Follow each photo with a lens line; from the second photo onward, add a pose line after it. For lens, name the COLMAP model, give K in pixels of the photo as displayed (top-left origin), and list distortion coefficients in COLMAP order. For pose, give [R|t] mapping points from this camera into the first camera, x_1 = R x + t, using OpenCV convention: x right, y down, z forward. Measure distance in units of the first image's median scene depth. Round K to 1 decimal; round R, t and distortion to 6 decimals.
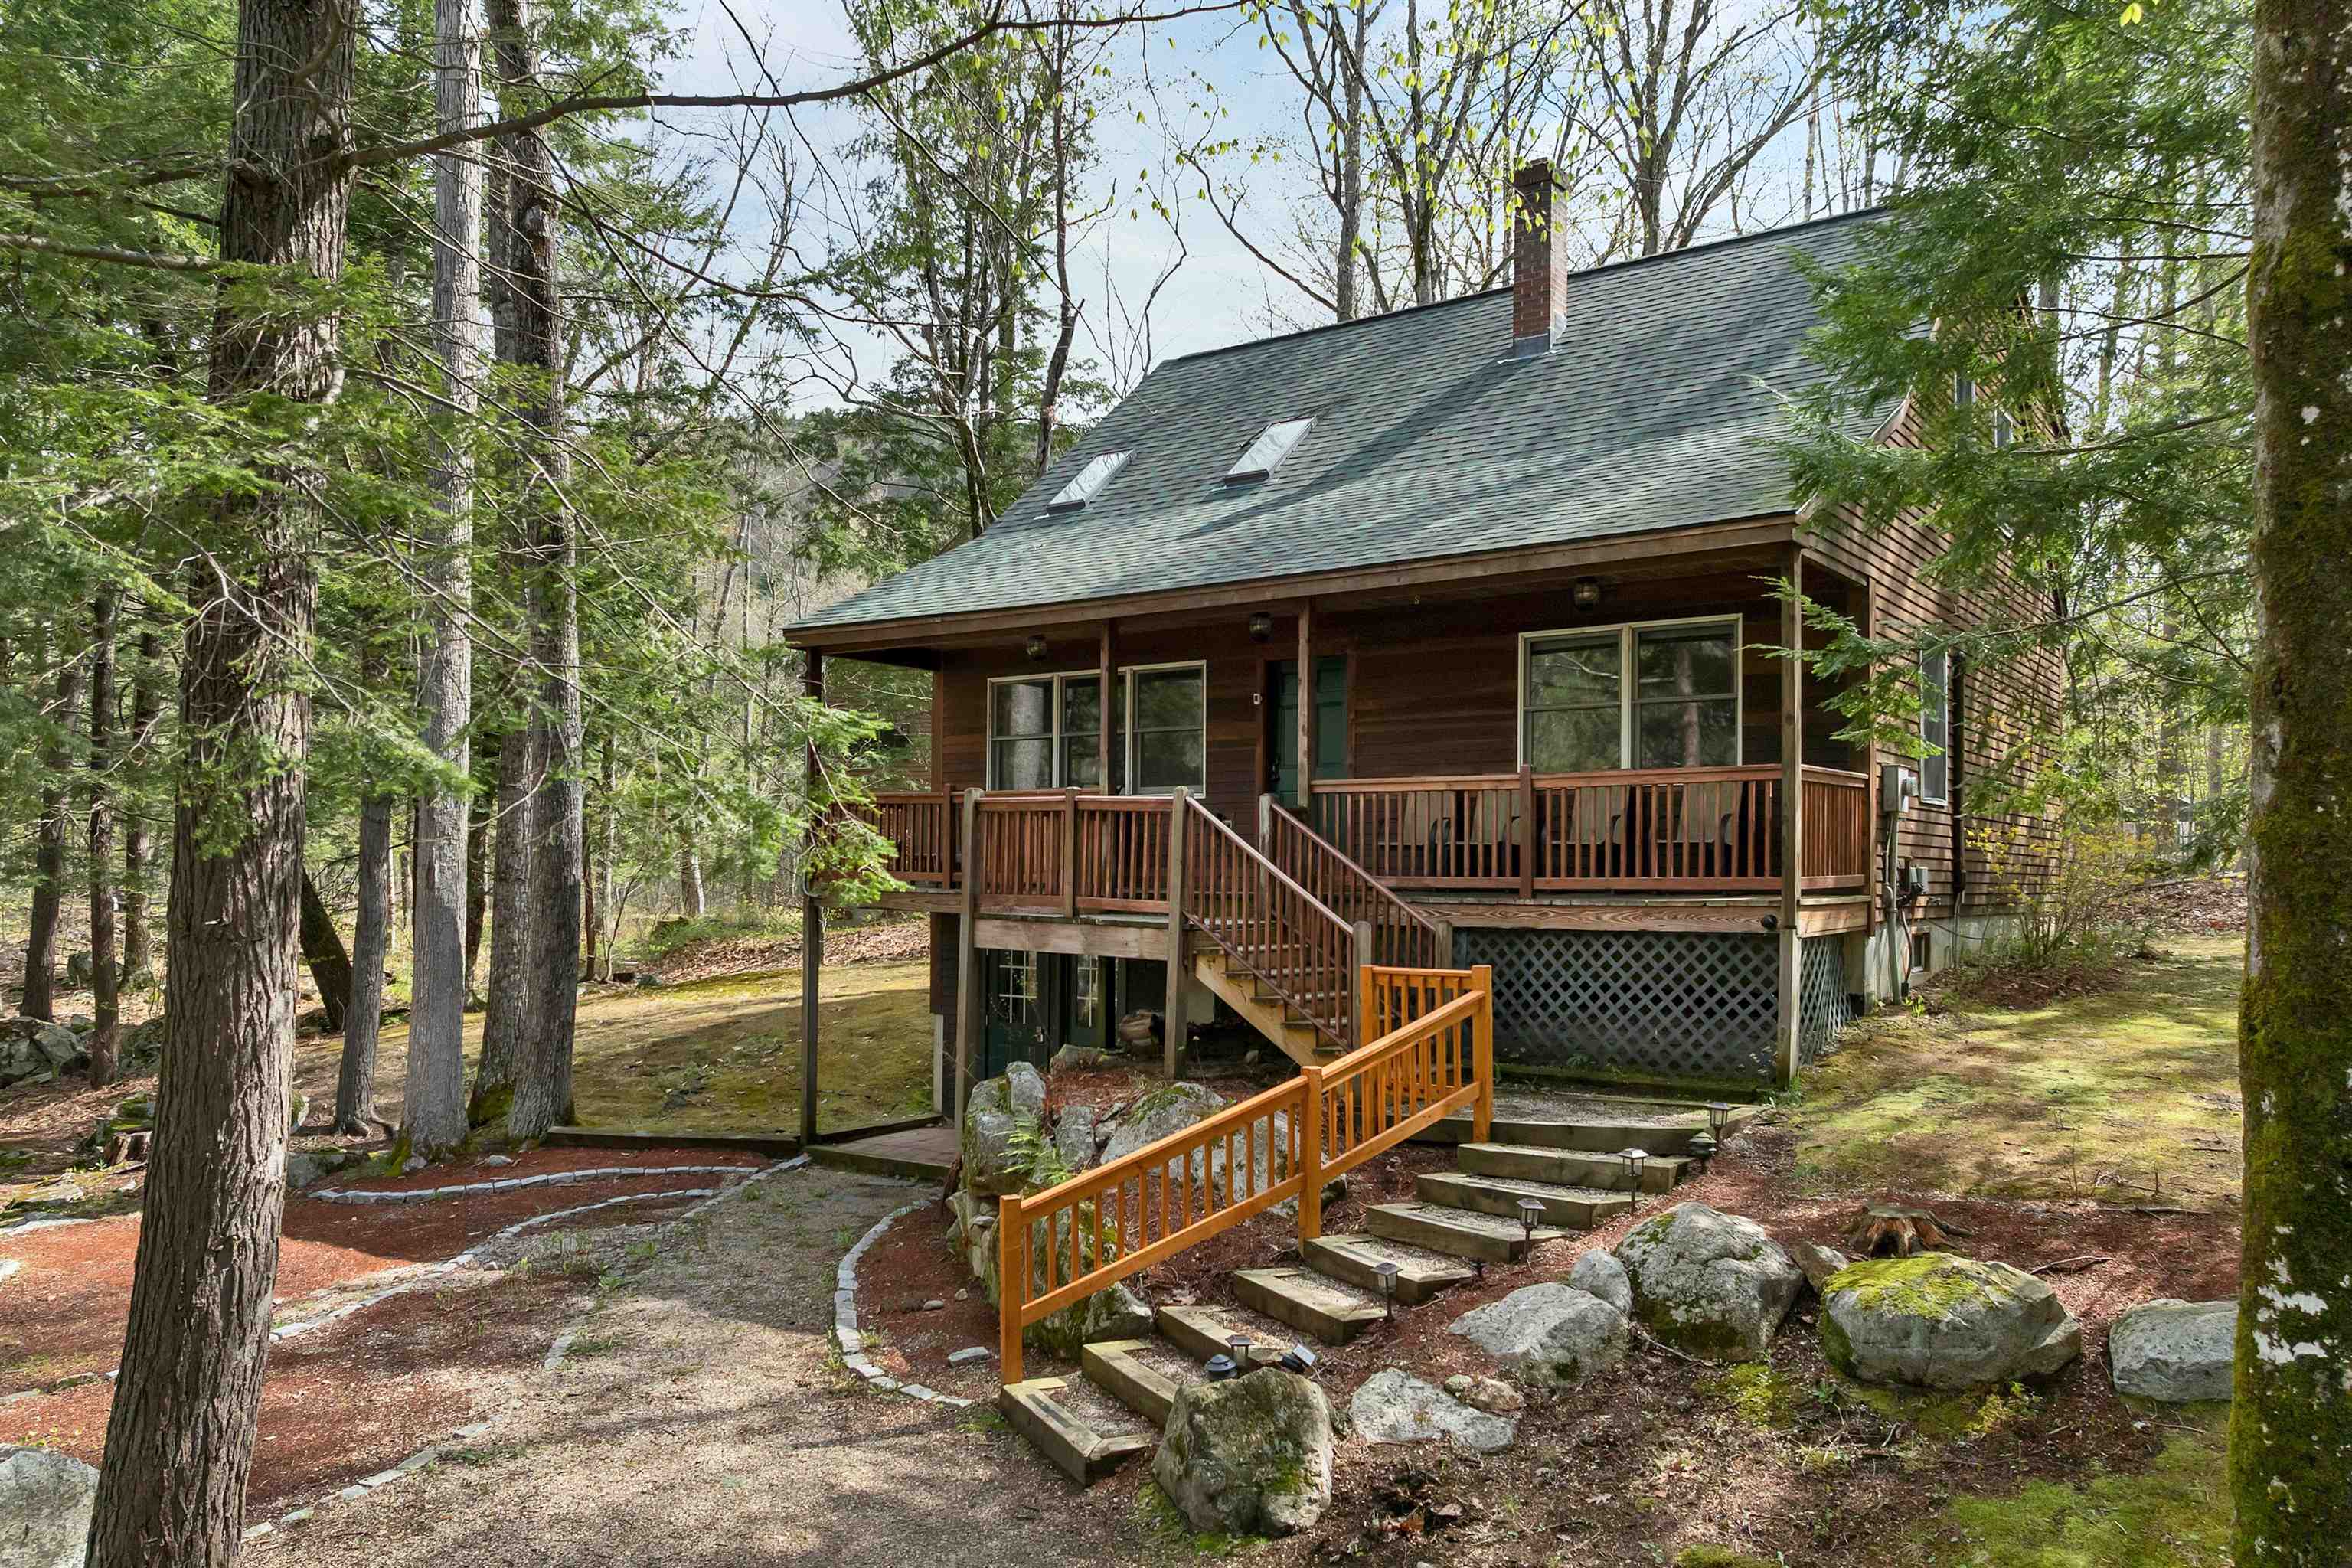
lens RADIAL K [[1736.6, 0, 1169.1], [0, 1736.6, 800.2], [0, 0, 1]] dist [-0.022468, -0.017487]
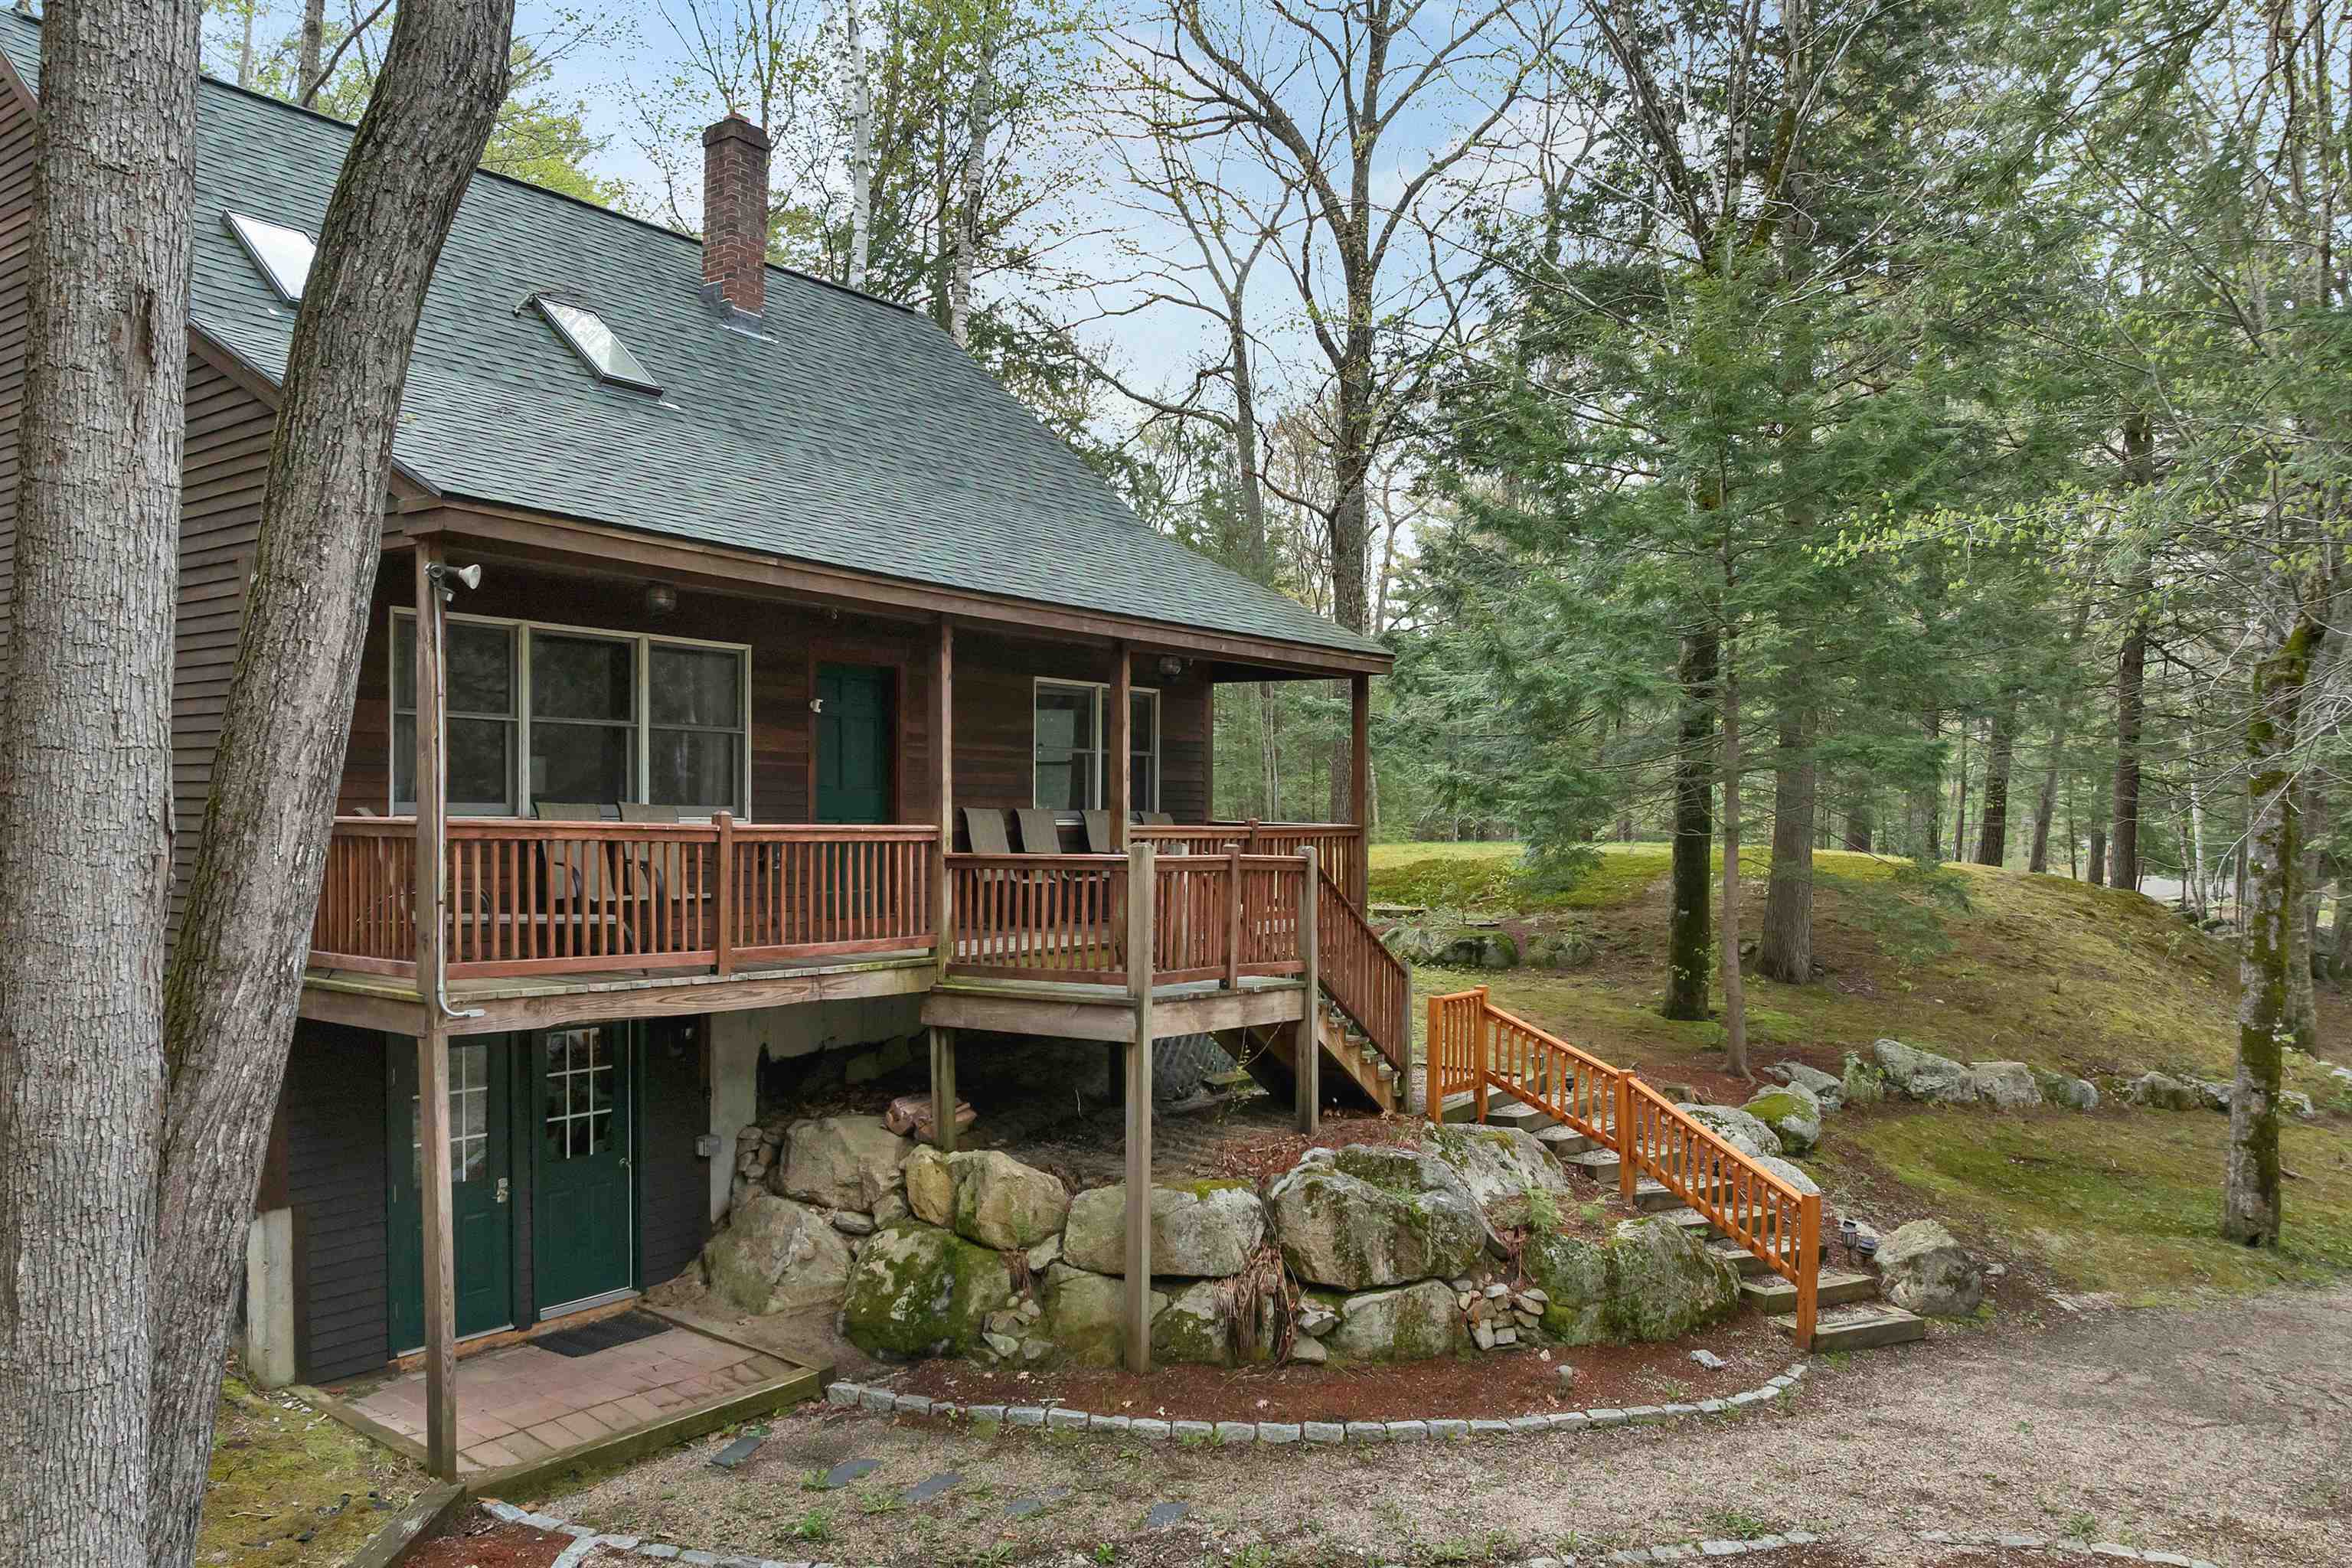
lens RADIAL K [[1736.6, 0, 1179.3], [0, 1736.6, 867.1], [0, 0, 1]] dist [-0.022468, -0.017487]
pose [[-0.038118, -0.023592, 0.998995, -0.902251], [-0.044729, 0.998760, 0.021879, -0.013401], [-0.998272, -0.043850, -0.039126, 1.014462]]
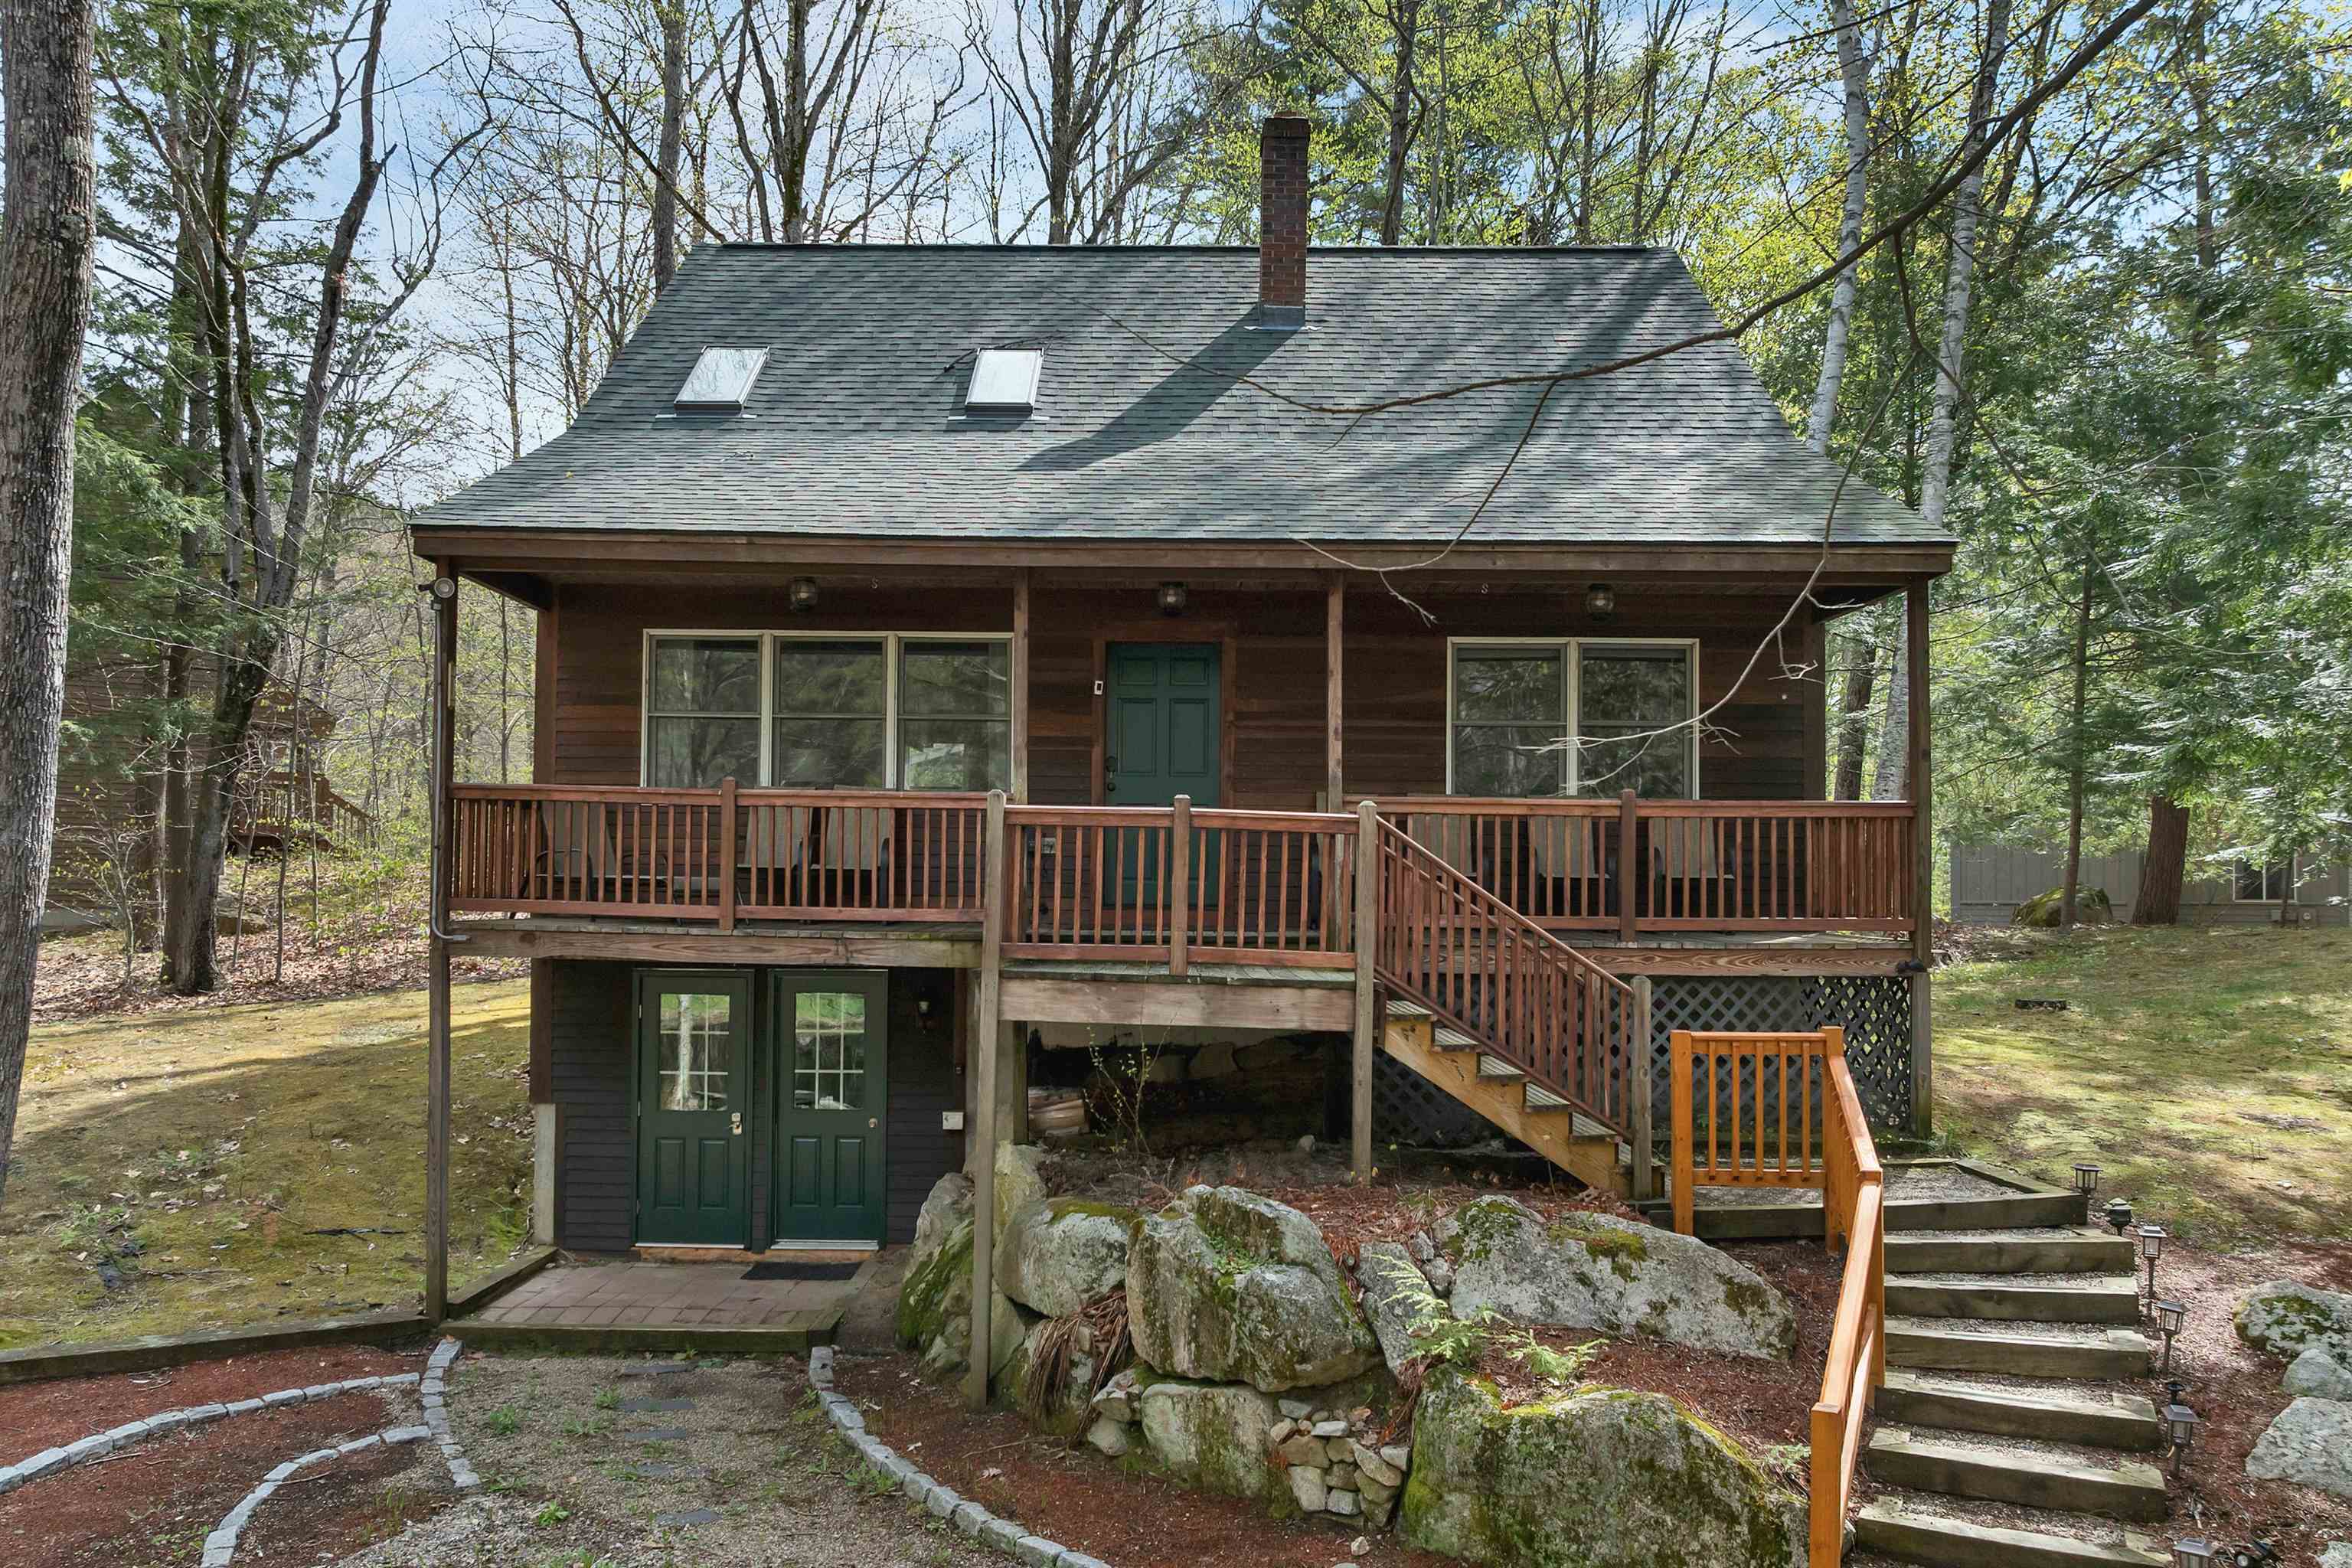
lens RADIAL K [[1736.6, 0, 1166.5], [0, 1736.6, 803.8], [0, 0, 1]] dist [-0.022468, -0.017487]
pose [[0.799486, 0.033960, 0.599724, -0.472497], [-0.030686, 0.999406, -0.015686, 0.007447], [-0.599900, -0.005862, 0.800053, 0.407325]]
